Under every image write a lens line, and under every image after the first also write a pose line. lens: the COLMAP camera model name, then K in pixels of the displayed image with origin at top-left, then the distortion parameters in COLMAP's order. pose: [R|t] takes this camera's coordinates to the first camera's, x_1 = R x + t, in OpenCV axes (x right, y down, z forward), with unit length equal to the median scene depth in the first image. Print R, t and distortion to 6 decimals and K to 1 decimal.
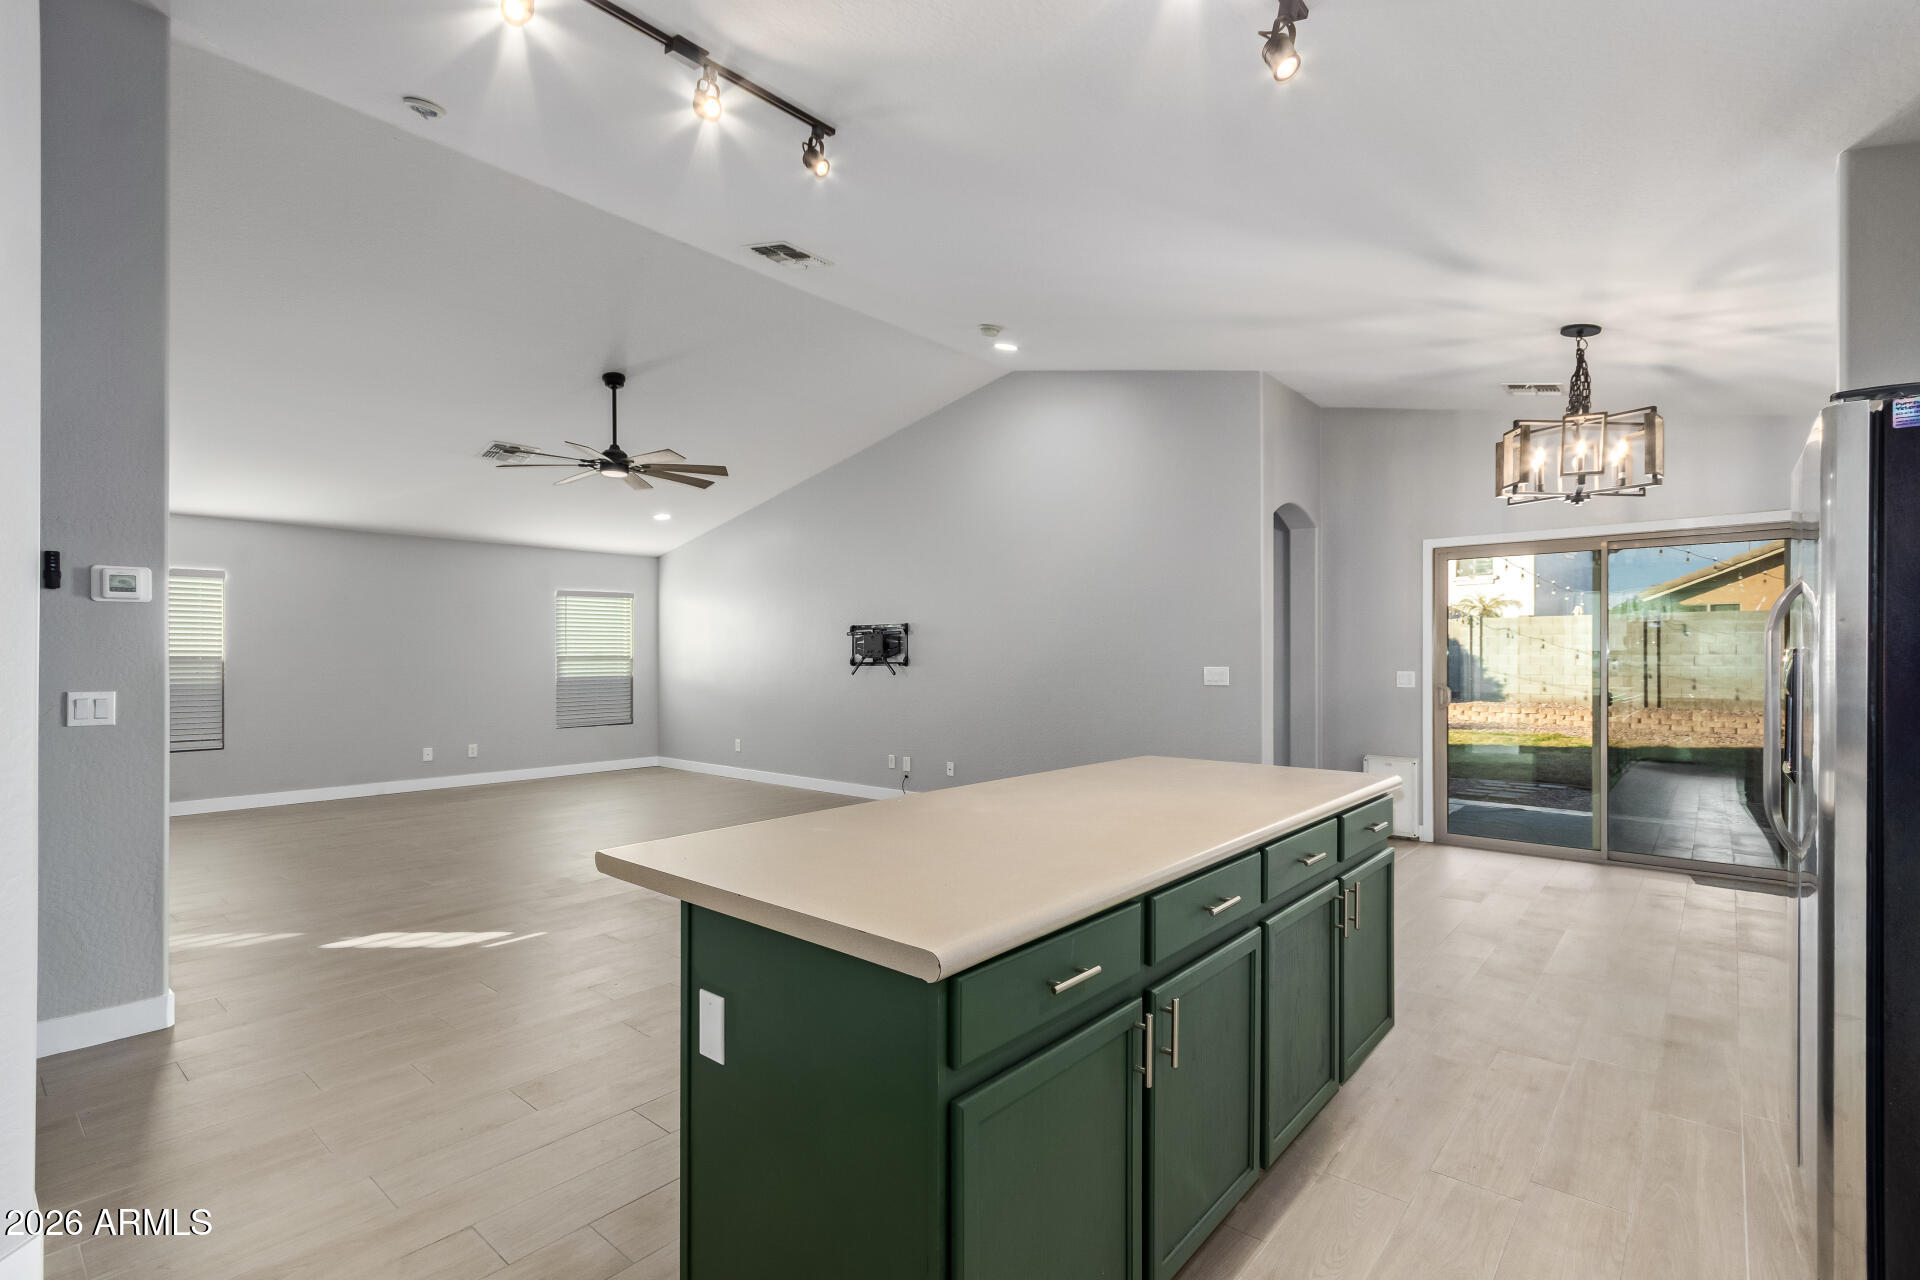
lens RADIAL K [[893.5, 0, 959.8], [0, 893.5, 653.1], [0, 0, 1]] dist [0.003651, 0.001254]
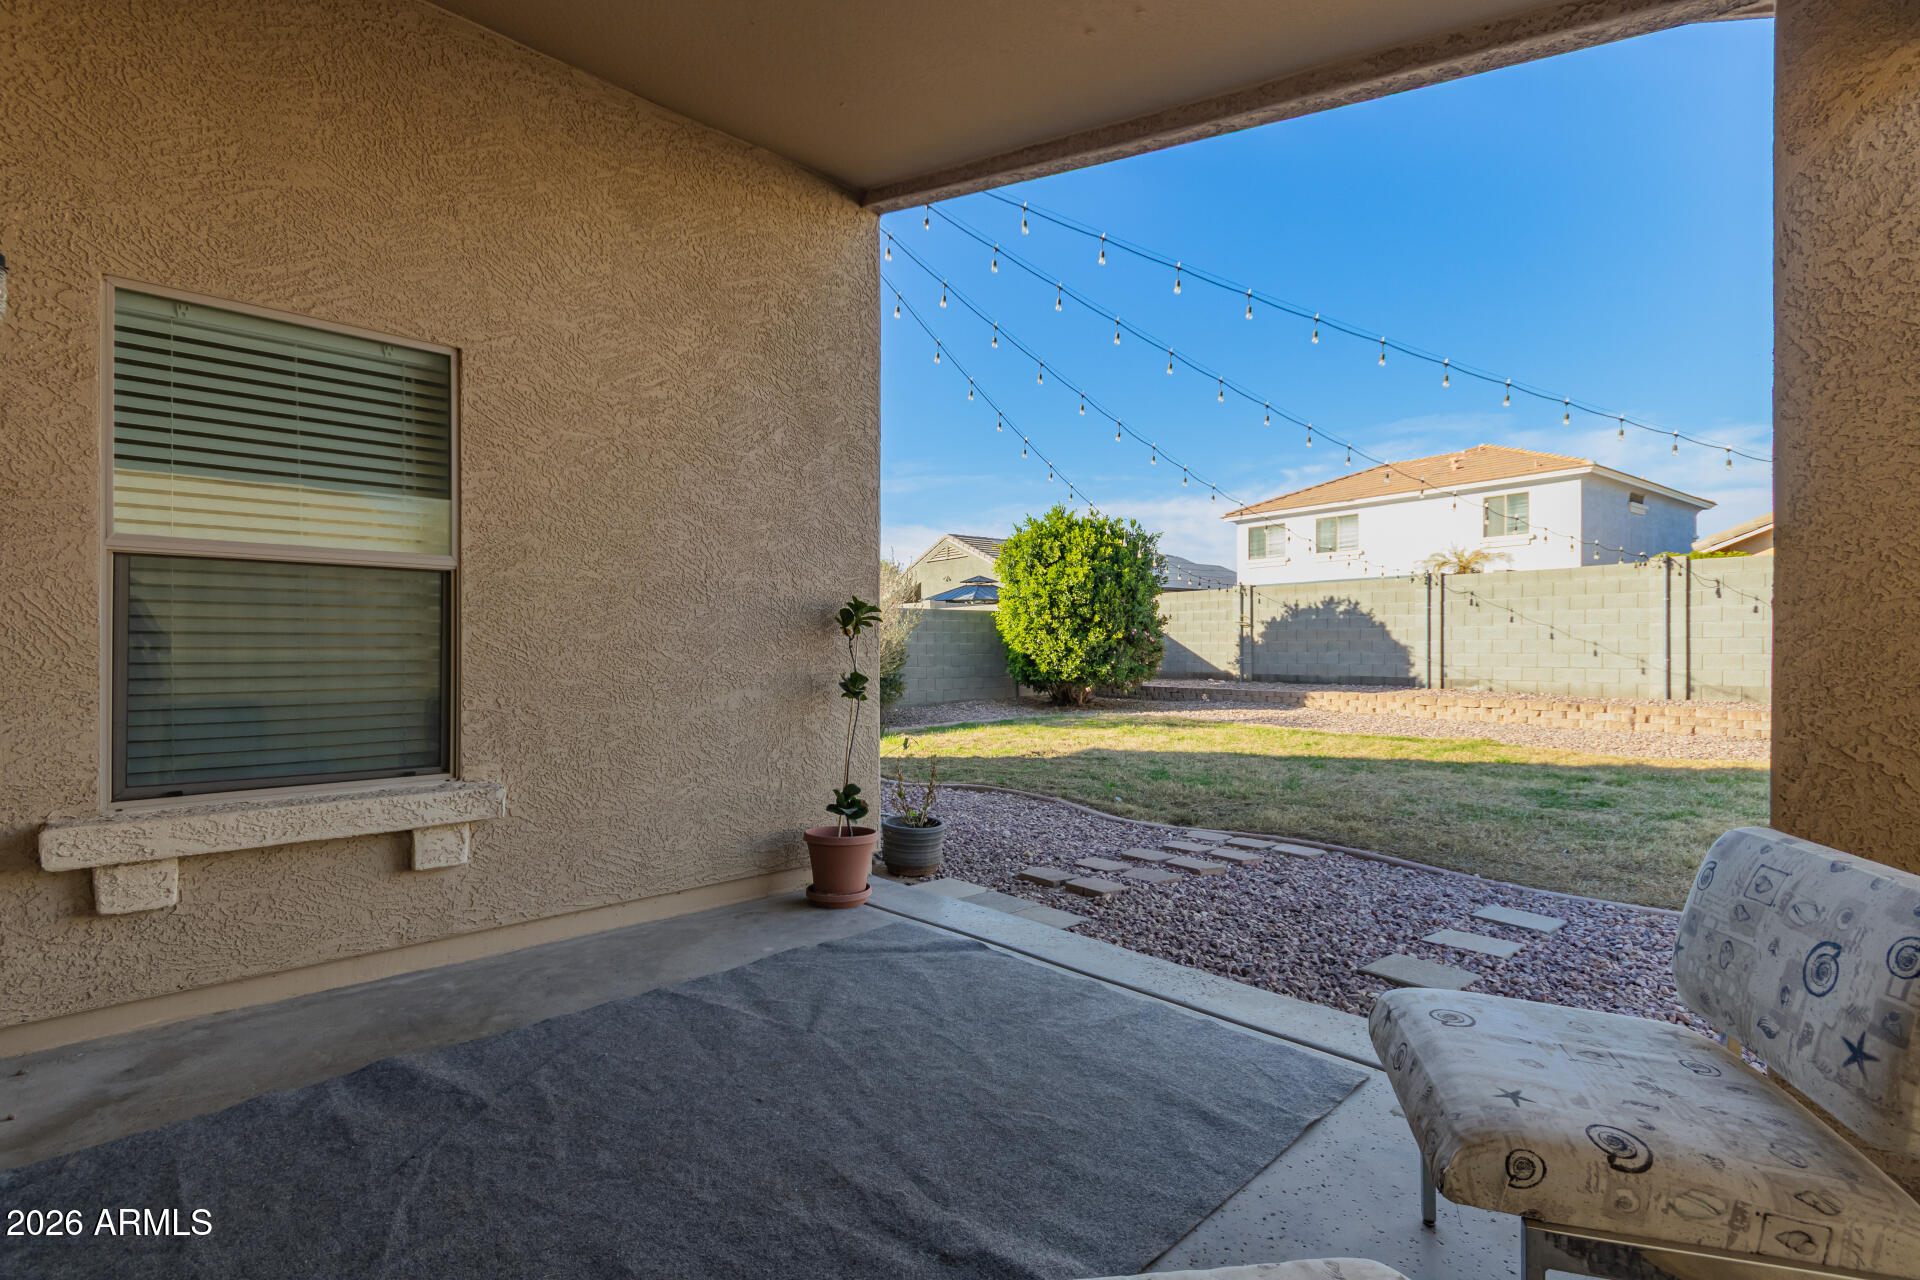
lens RADIAL K [[893.5, 0, 969.0], [0, 893.5, 651.8], [0, 0, 1]] dist [0.003651, 0.001254]
pose [[0.996323, -0.001186, -0.085663, 0.667154], [0.001869, 0.999967, 0.007896, 0.040611], [0.085650, -0.008027, 0.996293, 0.630601]]
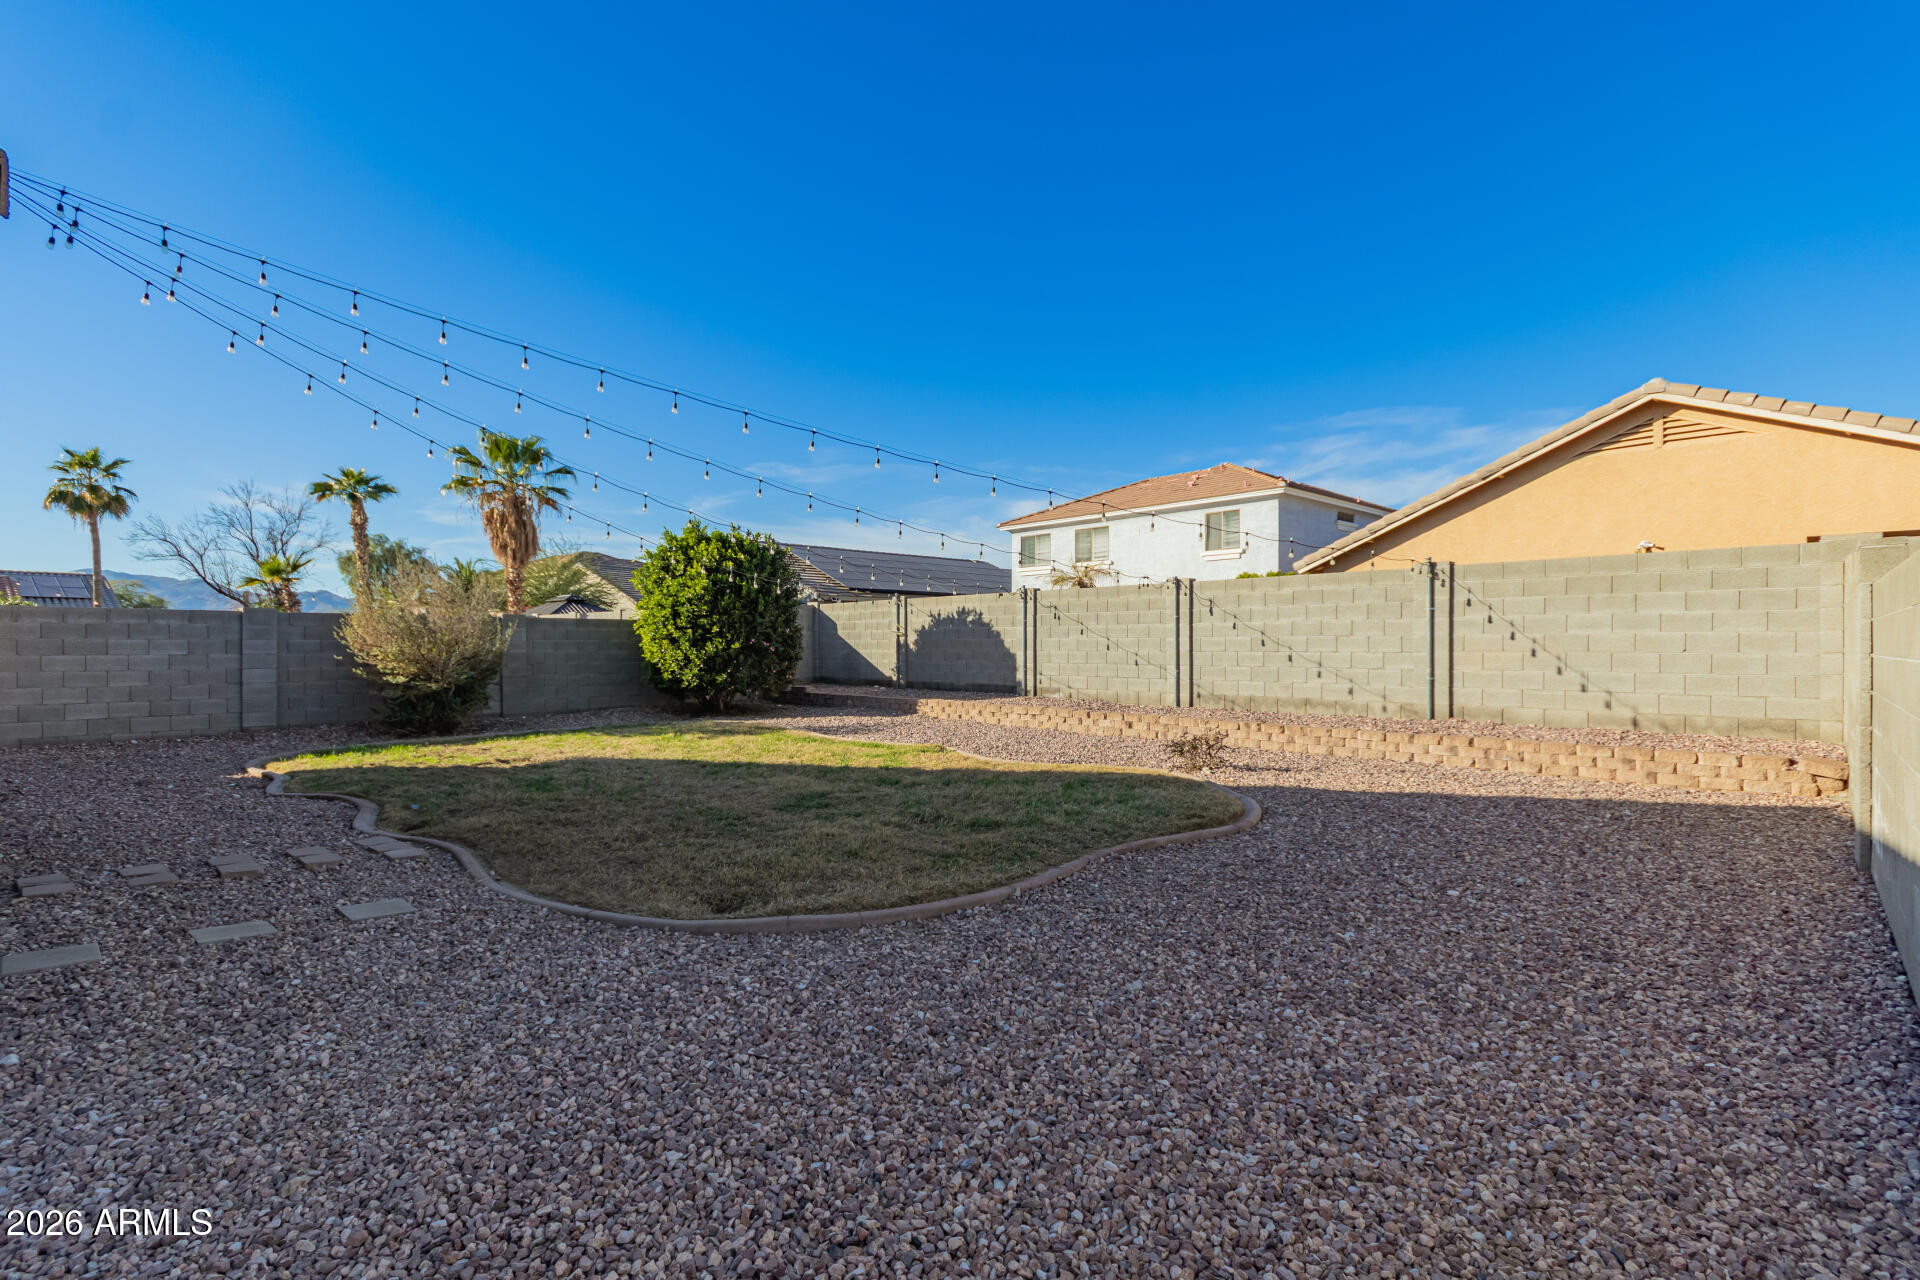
lens RADIAL K [[893.5, 0, 969.5], [0, 893.5, 634.0], [0, 0, 1]] dist [0.003651, 0.001254]
pose [[0.999990, 0.000901, 0.004367, 1.314979], [-0.000856, 0.999947, -0.010260, 0.016801], [-0.004376, 0.010256, 0.999938, 0.561165]]
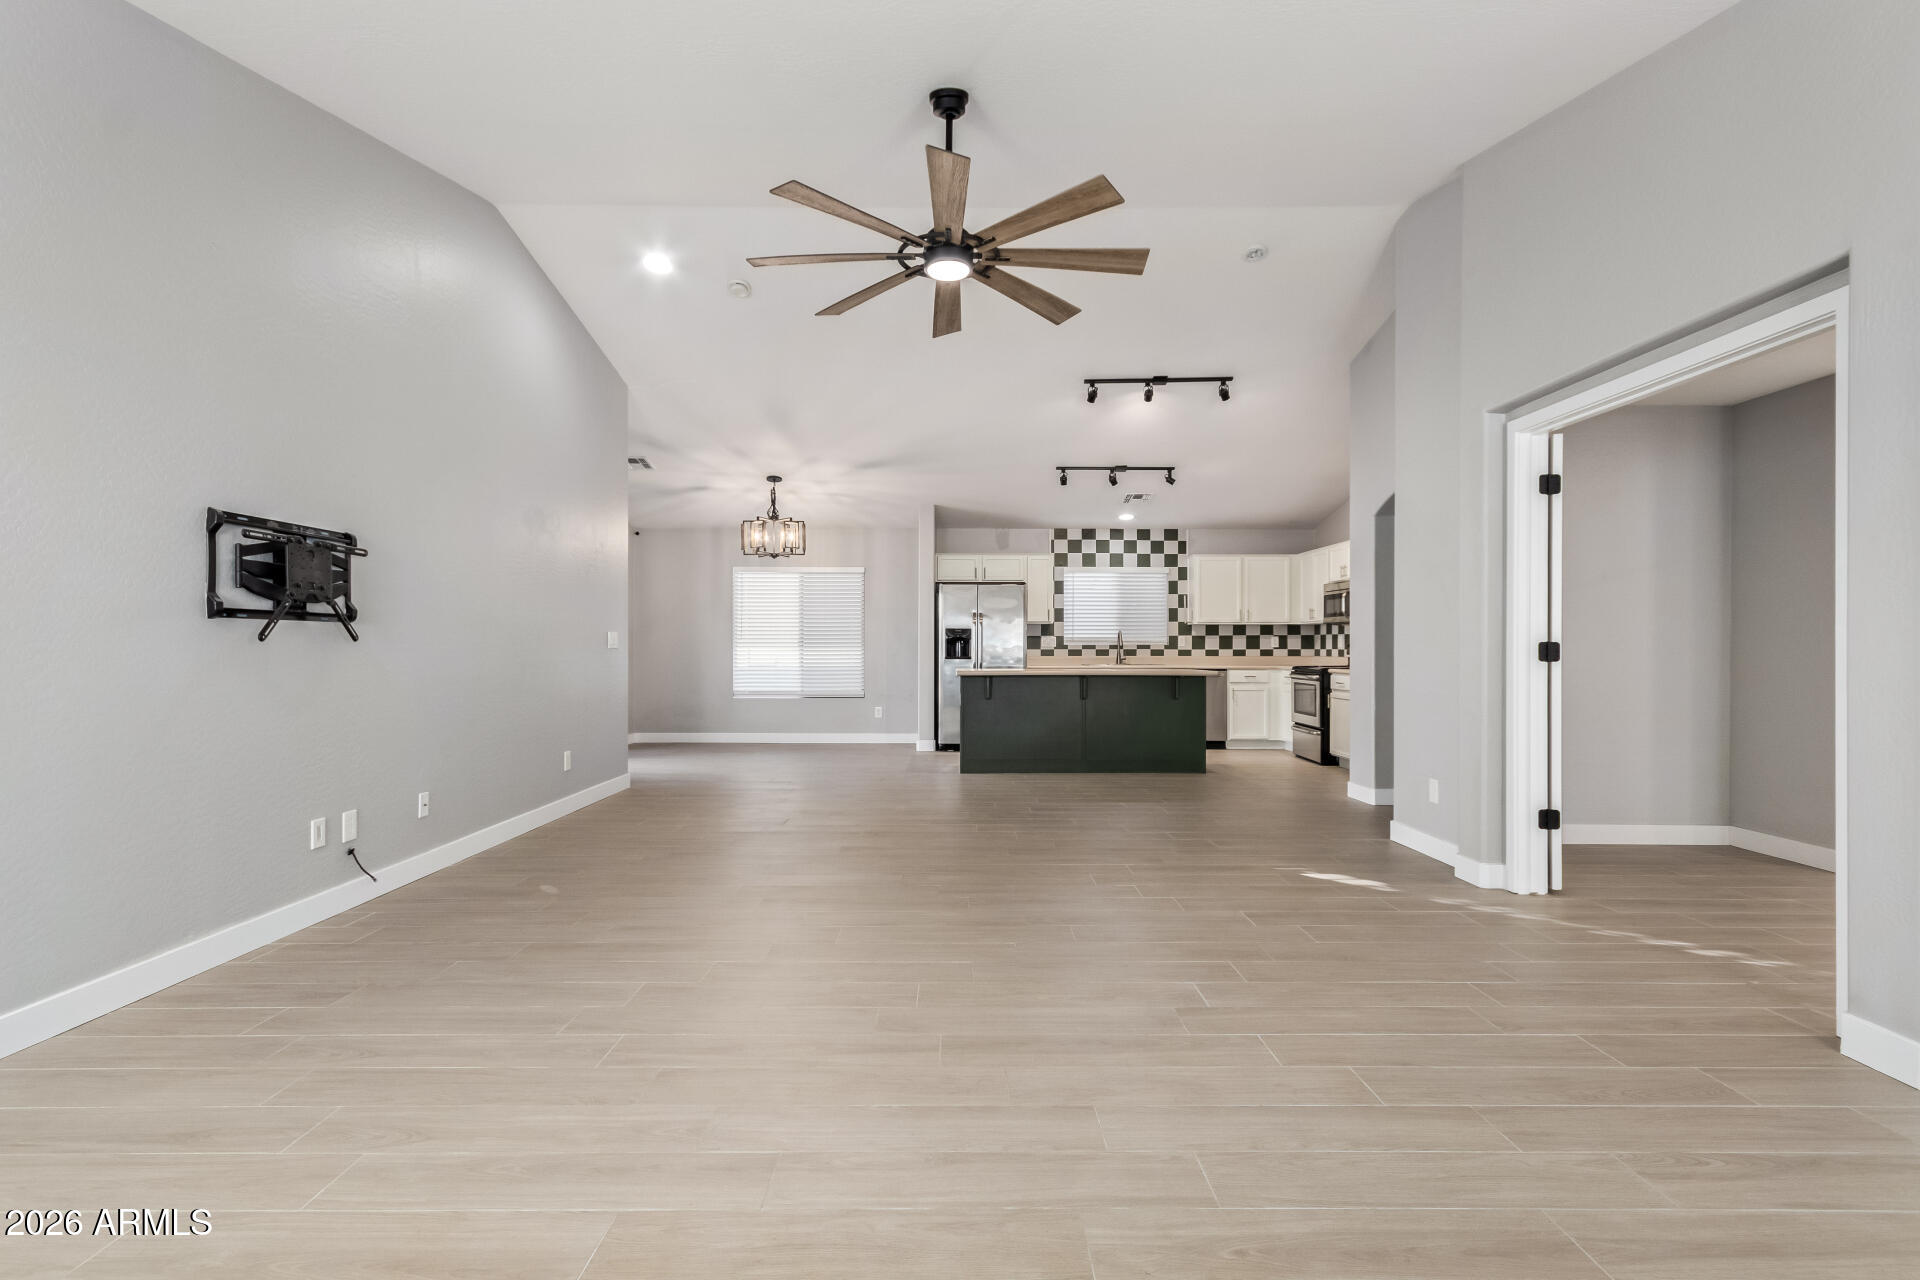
lens RADIAL K [[893.5, 0, 962.1], [0, 893.5, 637.9], [0, 0, 1]] dist [0.003651, 0.001254]
pose [[-0.658527, 0.008270, 0.752512, -0.635027], [-0.003046, 0.999902, -0.013654, 0.028434], [-0.752551, -0.011284, -0.658437, 1.064747]]
